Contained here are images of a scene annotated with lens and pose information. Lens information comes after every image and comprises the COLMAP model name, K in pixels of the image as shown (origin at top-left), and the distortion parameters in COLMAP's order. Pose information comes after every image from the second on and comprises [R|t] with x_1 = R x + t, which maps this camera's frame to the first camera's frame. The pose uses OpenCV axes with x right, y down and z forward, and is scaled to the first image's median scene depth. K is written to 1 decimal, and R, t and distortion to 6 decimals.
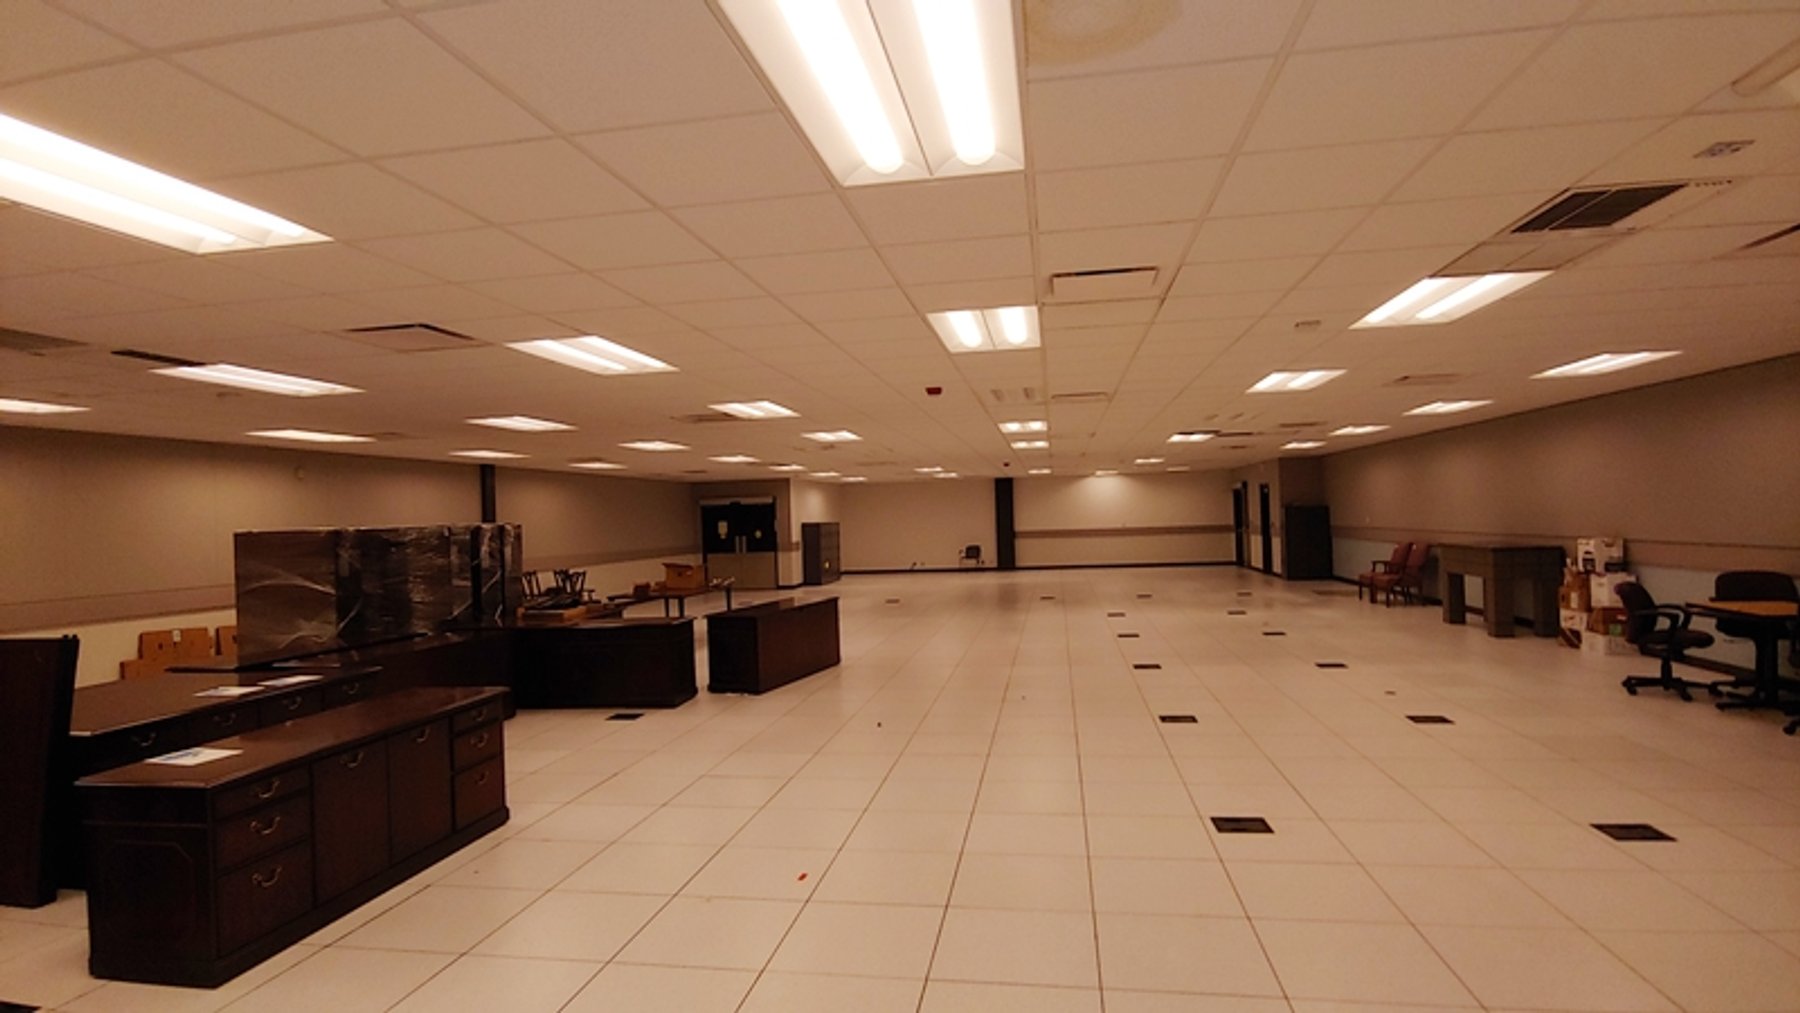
lens RADIAL K [[924.0, 0, 900.0], [0, 924.0, 506.5], [0, 0, 1]] dist [-0.003113, 0.000247]
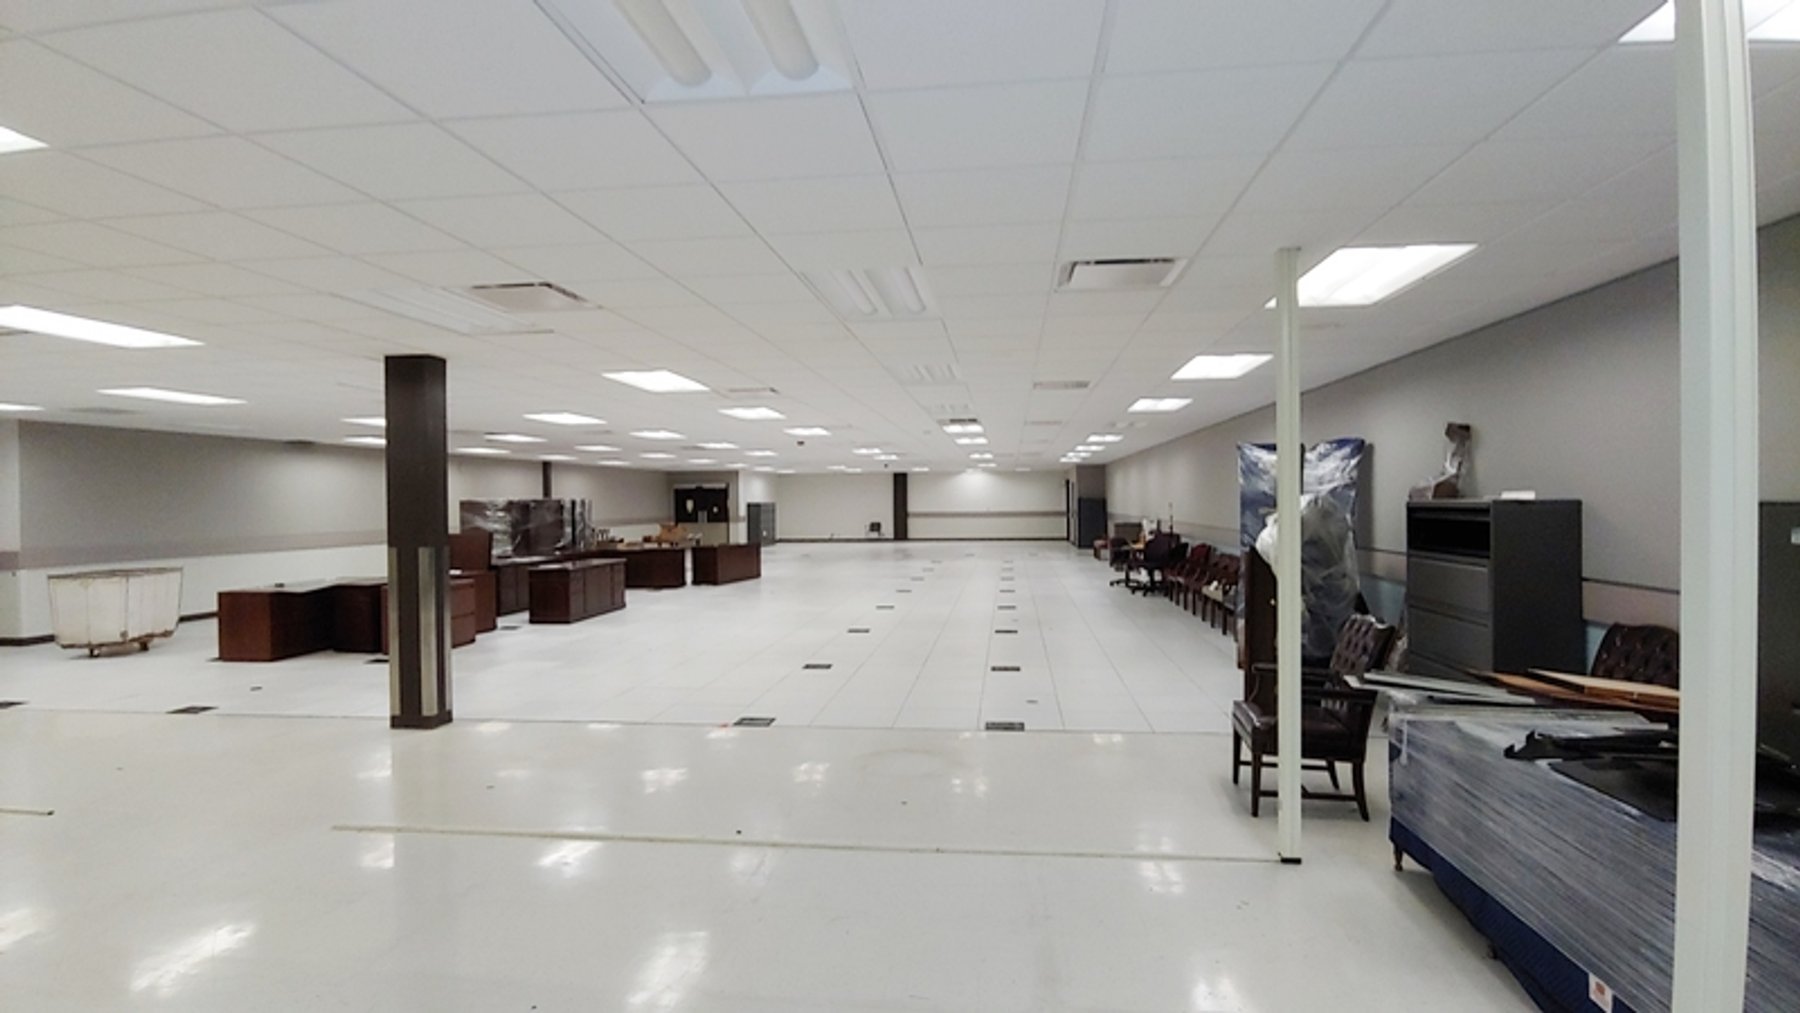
lens RADIAL K [[924.0, 0, 900.0], [0, 924.0, 506.5], [0, 0, 1]] dist [-0.003113, 0.000247]
pose [[0.998576, 0.022206, 0.048507, 0.056360], [-0.023089, 0.999577, 0.017709, -0.005875], [-0.048093, -0.018803, 0.998666, -0.400936]]
